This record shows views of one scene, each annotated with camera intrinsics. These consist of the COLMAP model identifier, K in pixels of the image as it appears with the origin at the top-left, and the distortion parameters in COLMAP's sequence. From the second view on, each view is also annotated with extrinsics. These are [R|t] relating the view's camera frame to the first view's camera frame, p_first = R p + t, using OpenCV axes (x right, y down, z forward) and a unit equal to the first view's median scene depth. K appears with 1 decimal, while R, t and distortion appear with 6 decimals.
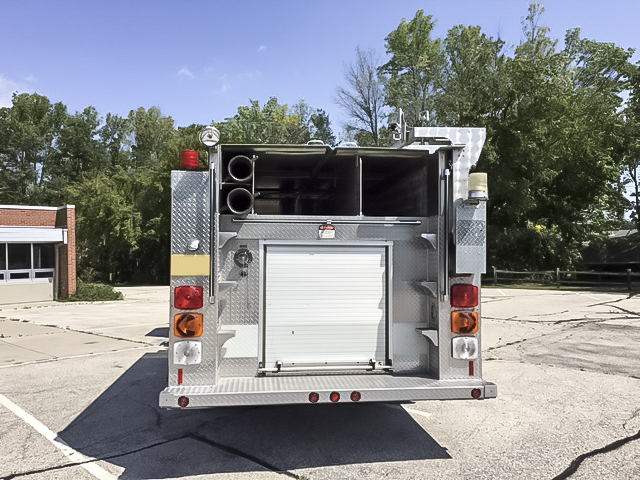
lens RADIAL K [[532.4, 0, 320.0], [0, 532.4, 240.0], [0, 0, 1]] dist [0.096096, -0.116801]
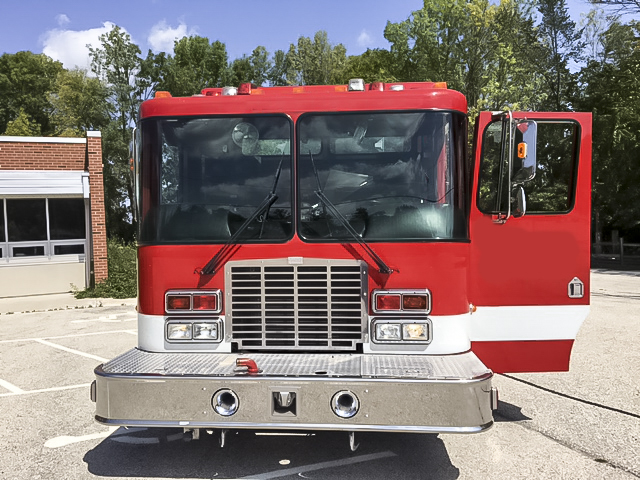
lens RADIAL K [[532.4, 0, 320.0], [0, 532.4, 240.0], [0, 0, 1]] dist [0.096096, -0.116801]
pose [[0.929230, 0.005862, -0.369456, -0.018323], [0.021346, 0.997353, 0.069512, 0.016762], [0.368886, -0.072479, 0.926645, 0.541081]]
